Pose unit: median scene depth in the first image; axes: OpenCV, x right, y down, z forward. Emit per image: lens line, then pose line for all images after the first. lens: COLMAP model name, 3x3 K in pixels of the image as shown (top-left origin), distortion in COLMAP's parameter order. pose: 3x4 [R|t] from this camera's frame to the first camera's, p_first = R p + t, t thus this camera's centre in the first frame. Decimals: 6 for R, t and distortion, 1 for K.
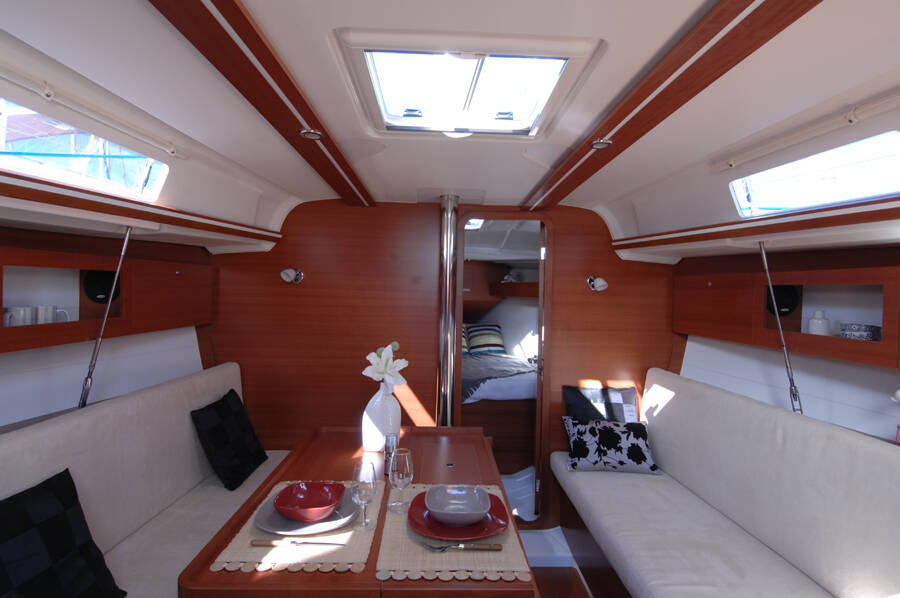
lens RADIAL K [[485.7, 0, 450.0], [0, 485.7, 299.0], [0, 0, 1]] dist [0.051232, -0.058901]
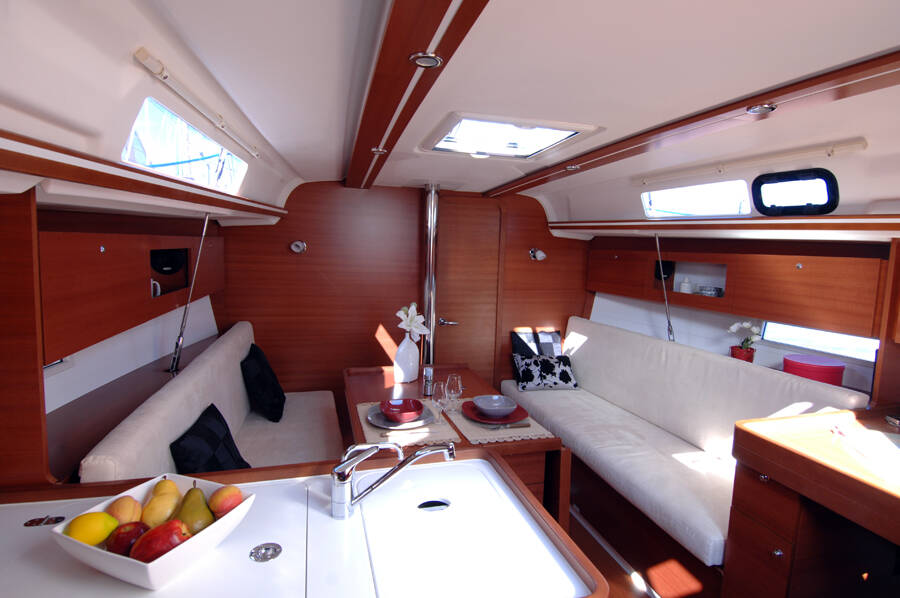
lens RADIAL K [[485.7, 0, 450.0], [0, 485.7, 299.0], [0, 0, 1]] dist [0.051232, -0.058901]
pose [[0.968475, -0.017567, 0.248489, -0.289240], [-0.006793, 0.995277, 0.096837, -0.042221], [-0.249017, -0.095472, 0.963782, -0.255945]]
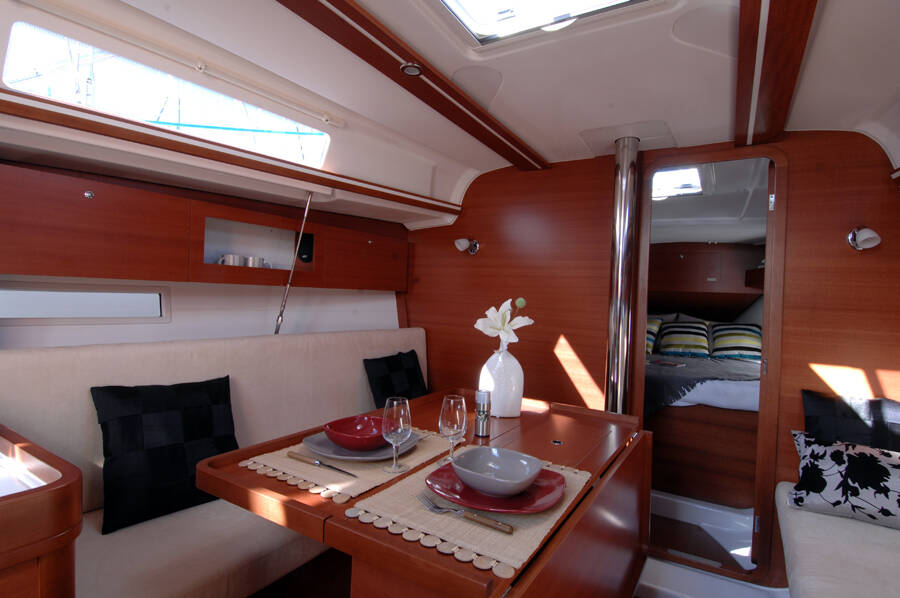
lens RADIAL K [[466.2, 0, 448.8], [0, 466.2, 295.3], [0, 0, 1]] dist [0.048945, -0.049190]
pose [[0.834118, 0.016649, -0.551335, 0.205361], [-0.038008, 0.998903, -0.027338, 0.093231], [0.550275, 0.043758, 0.833836, 0.180977]]
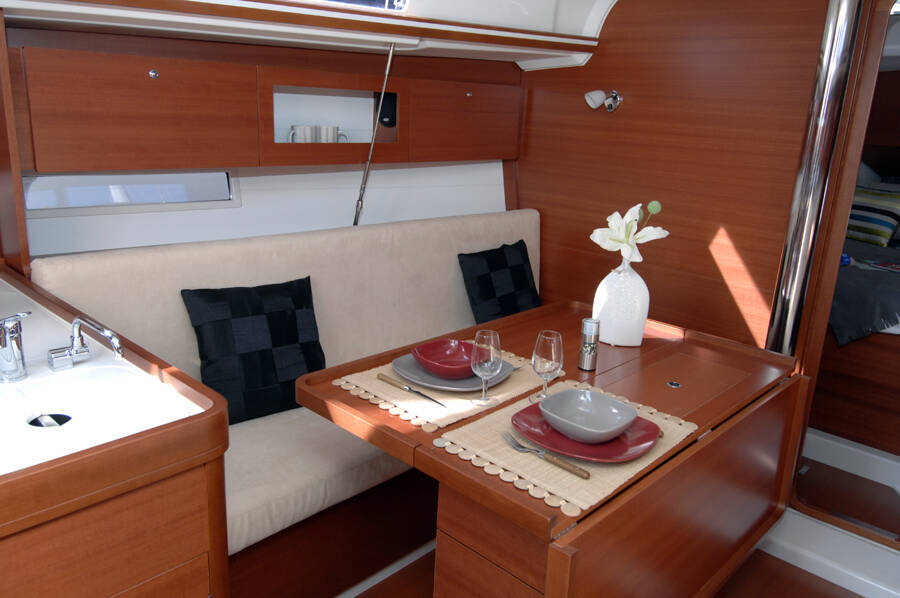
lens RADIAL K [[705.2, 0, 445.8], [0, 705.2, 279.8], [0, 0, 1]] dist [0.104727, -0.147997]
pose [[0.700968, 0.190794, -0.687198, 0.329286], [-0.049278, 0.974206, 0.220213, -0.009480], [0.711488, -0.120498, 0.692290, 0.061645]]
